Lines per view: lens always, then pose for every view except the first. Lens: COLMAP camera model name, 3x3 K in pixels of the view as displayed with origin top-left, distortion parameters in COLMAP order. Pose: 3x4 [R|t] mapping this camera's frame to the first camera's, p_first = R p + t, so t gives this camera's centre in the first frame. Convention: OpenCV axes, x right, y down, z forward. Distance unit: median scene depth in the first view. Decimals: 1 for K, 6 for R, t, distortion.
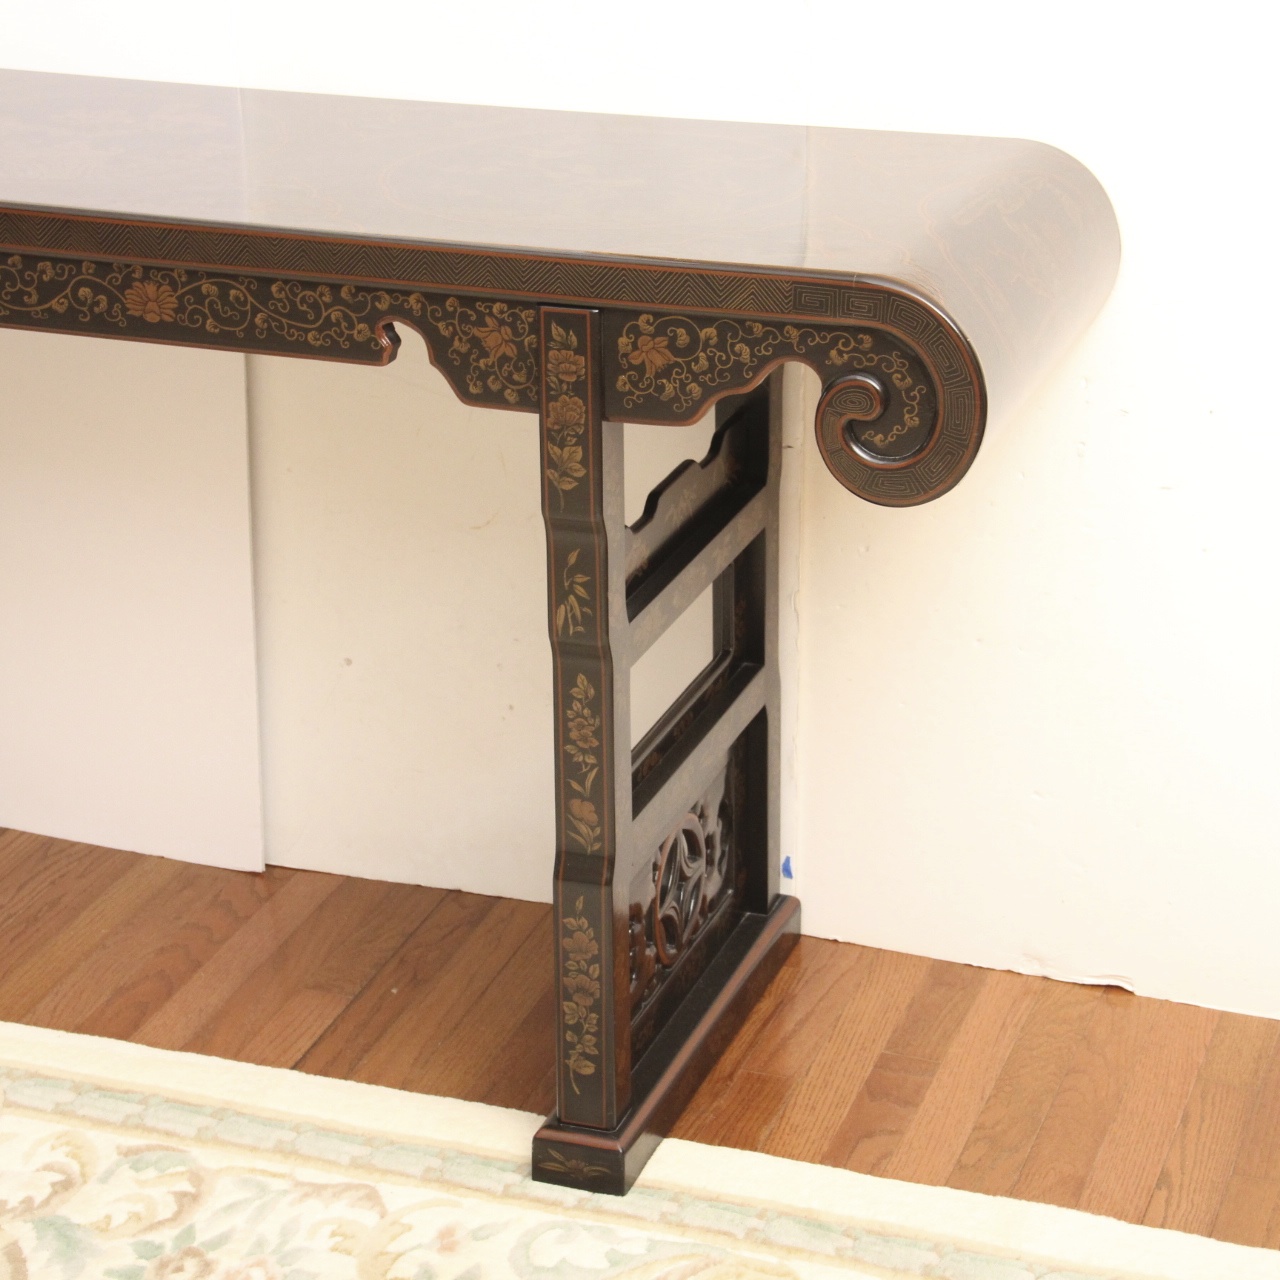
lens RADIAL K [[3064.7, 0, 640.0], [0, 3064.7, 640.0], [0, 0, 1]] dist [0.135939, 0.232202]
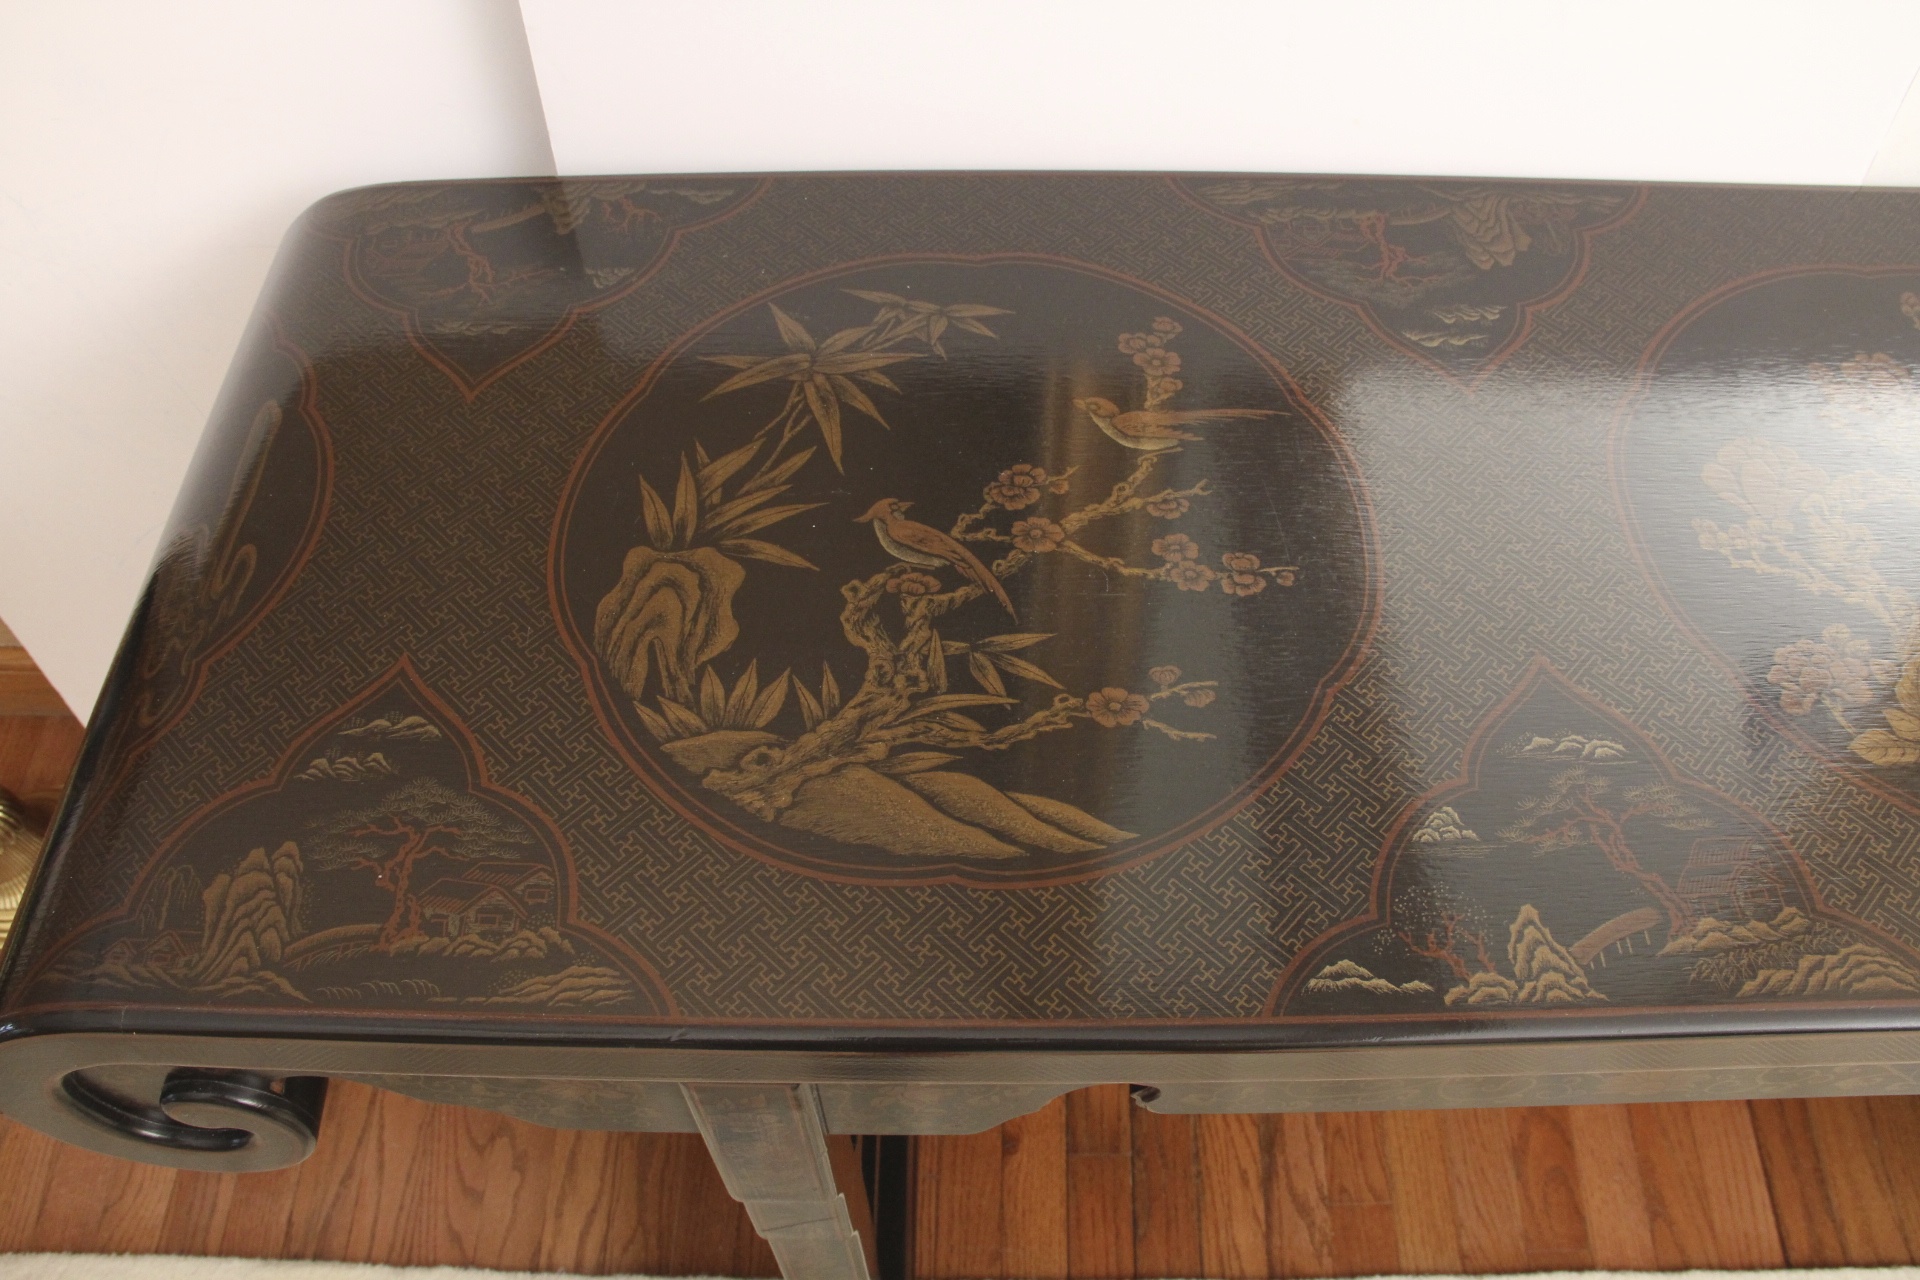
lens RADIAL K [[1575.2, 0, 968.5], [0, 1575.2, 599.2], [0, 0, 1]] dist [-0.184779, 0.134893]
pose [[0.943776, -0.264814, 0.197891, -0.447186], [0.123755, 0.838091, 0.531307, -0.344352], [-0.306548, -0.476945, 0.823743, 0.922090]]
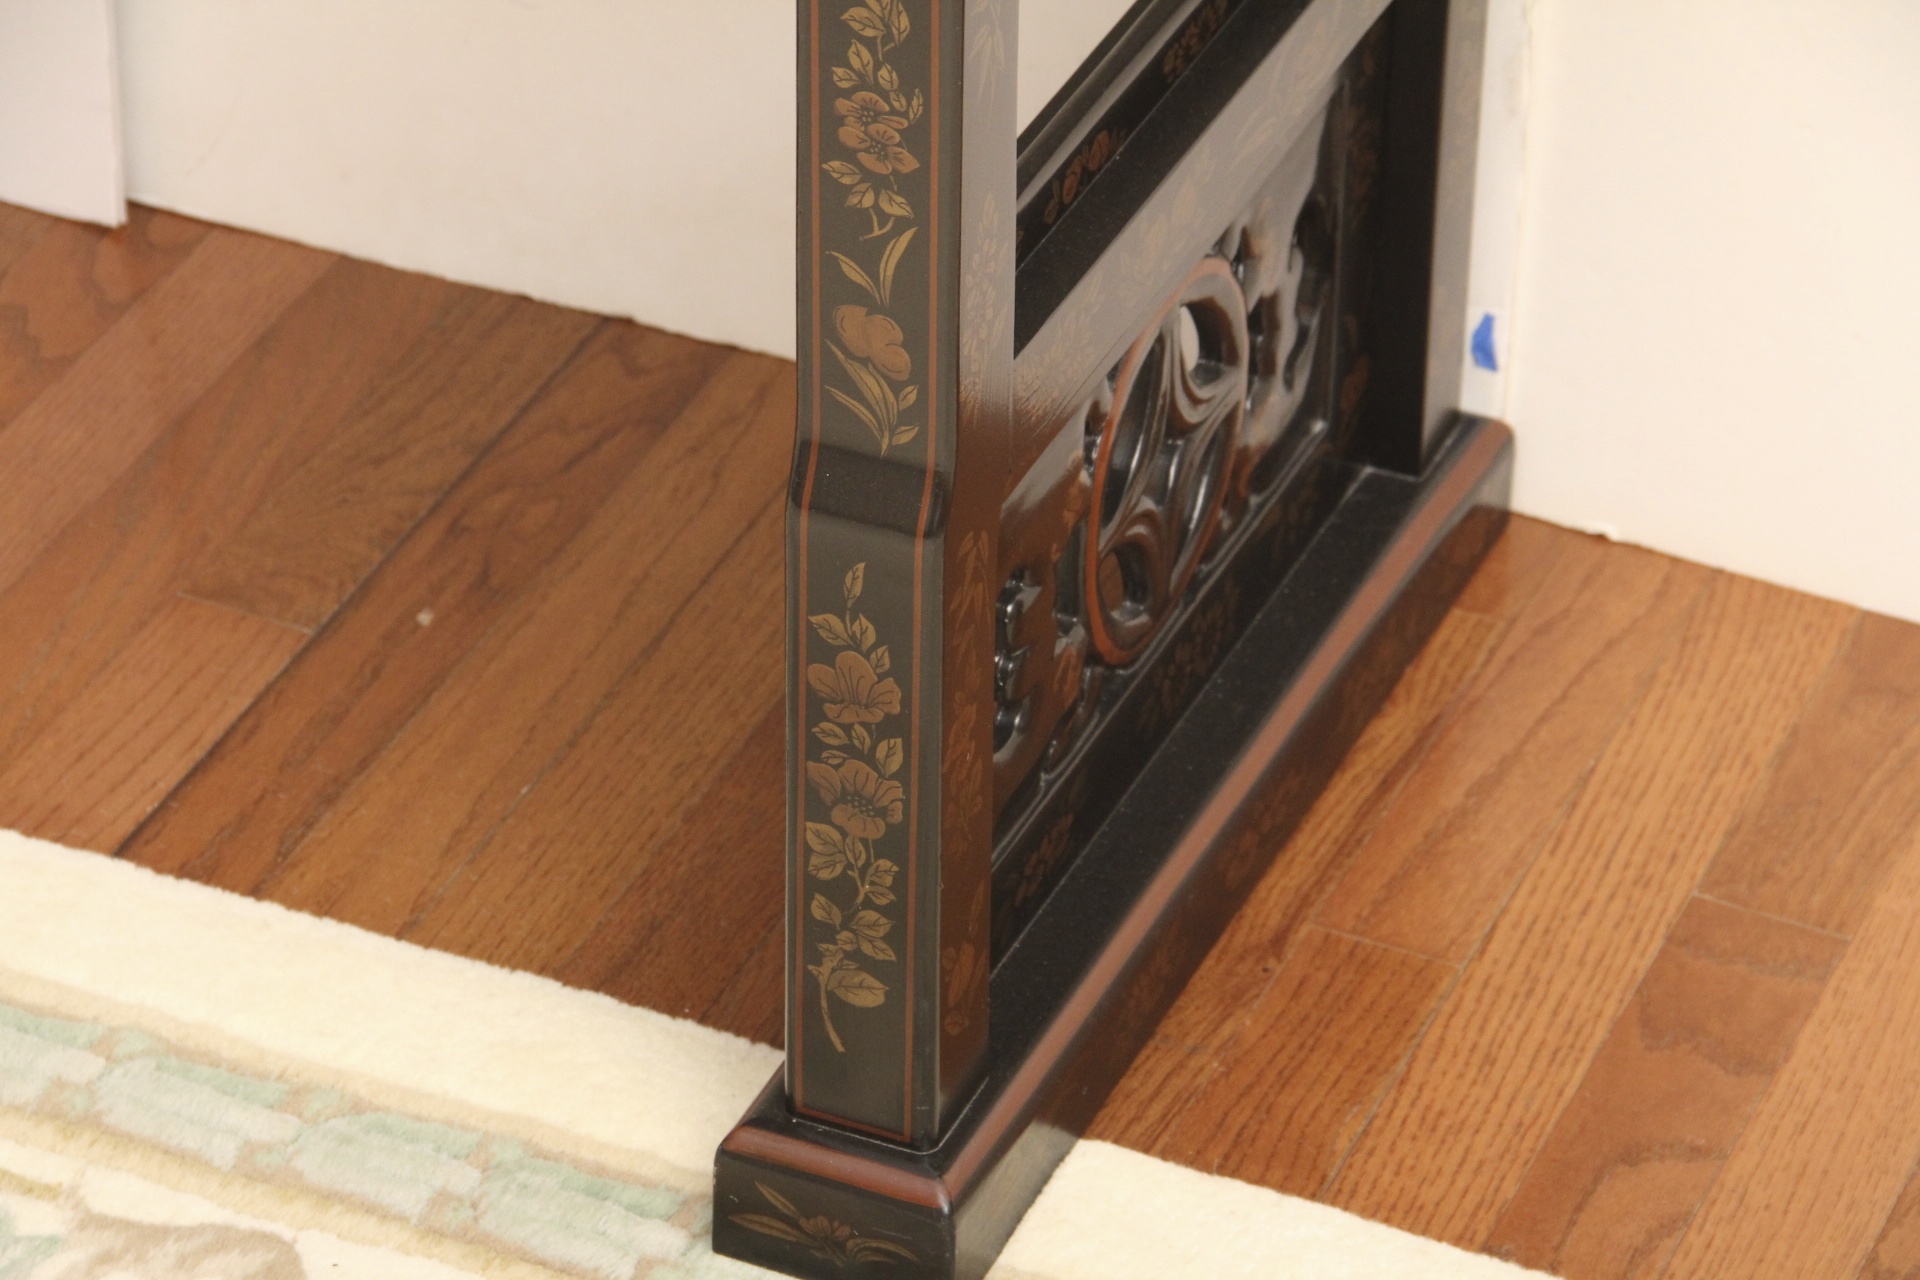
lens RADIAL K [[6610.6, 0, 960.0], [0, 6610.6, 640.0], [0, 0, 1]] dist [0.712304, 0.074608]
pose [[0.996899, 0.060006, -0.050918, 0.034123], [-0.046982, 0.972848, 0.226628, -0.088079], [0.063135, -0.223532, 0.972650, 0.245948]]
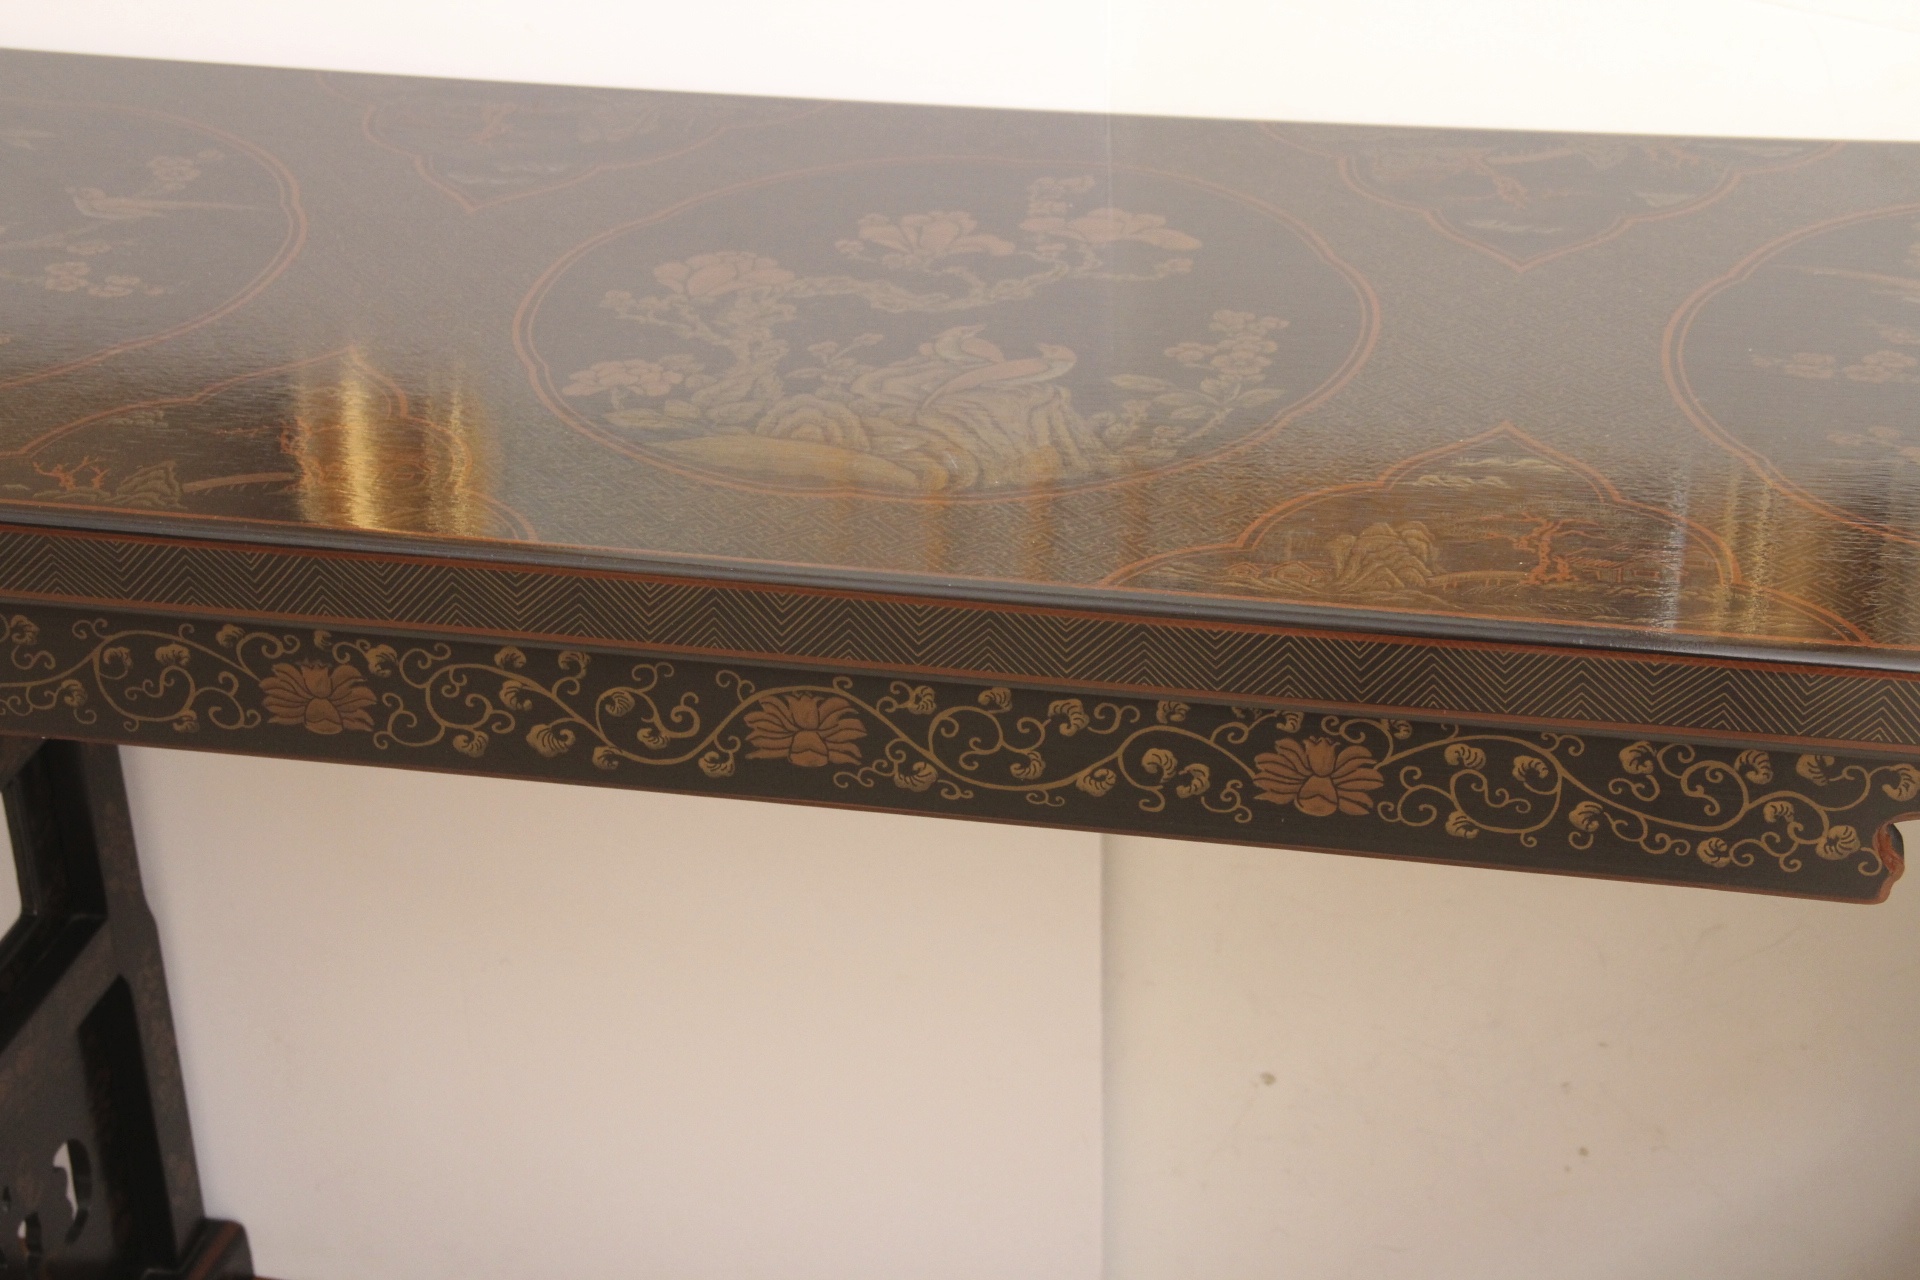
lens RADIAL K [[3312.9, 0, 960.0], [0, 3312.9, 640.0], [0, 0, 1]] dist [0.199502, 0.068830]
pose [[0.991266, -0.083615, 0.101980, -0.262769], [0.069850, 0.988814, 0.131786, -0.200938], [-0.111858, -0.123512, 0.986019, 0.523396]]
